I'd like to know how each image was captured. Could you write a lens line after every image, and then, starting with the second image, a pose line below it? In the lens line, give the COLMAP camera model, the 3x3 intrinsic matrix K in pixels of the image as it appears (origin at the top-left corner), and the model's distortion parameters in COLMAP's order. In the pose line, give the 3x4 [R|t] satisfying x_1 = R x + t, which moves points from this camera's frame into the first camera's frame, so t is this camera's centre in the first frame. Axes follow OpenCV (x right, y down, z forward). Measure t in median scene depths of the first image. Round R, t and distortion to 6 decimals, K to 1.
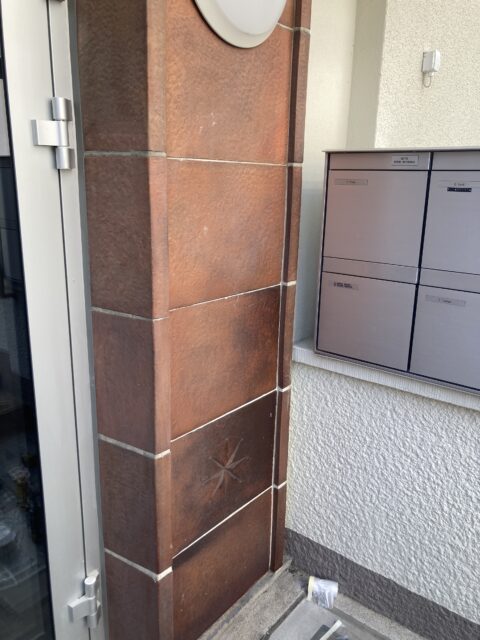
lens RADIAL K [[535.5, 0, 240.0], [0, 535.5, 320.0], [0, 0, 1]] dist [0.014608, -0.013680]
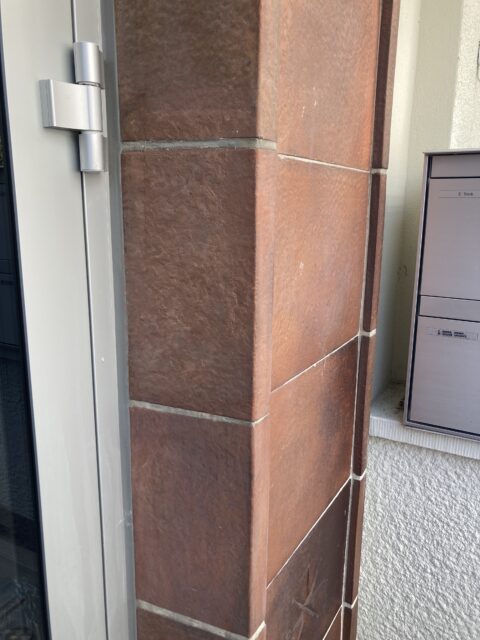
lens RADIAL K [[535.5, 0, 240.0], [0, 535.5, 320.0], [0, 0, 1]] dist [0.014608, -0.013680]
pose [[0.985962, -0.045941, 0.160523, -0.244861], [0.051969, 0.998085, -0.033560, -0.087427], [-0.158674, 0.041432, 0.986461, 0.377622]]
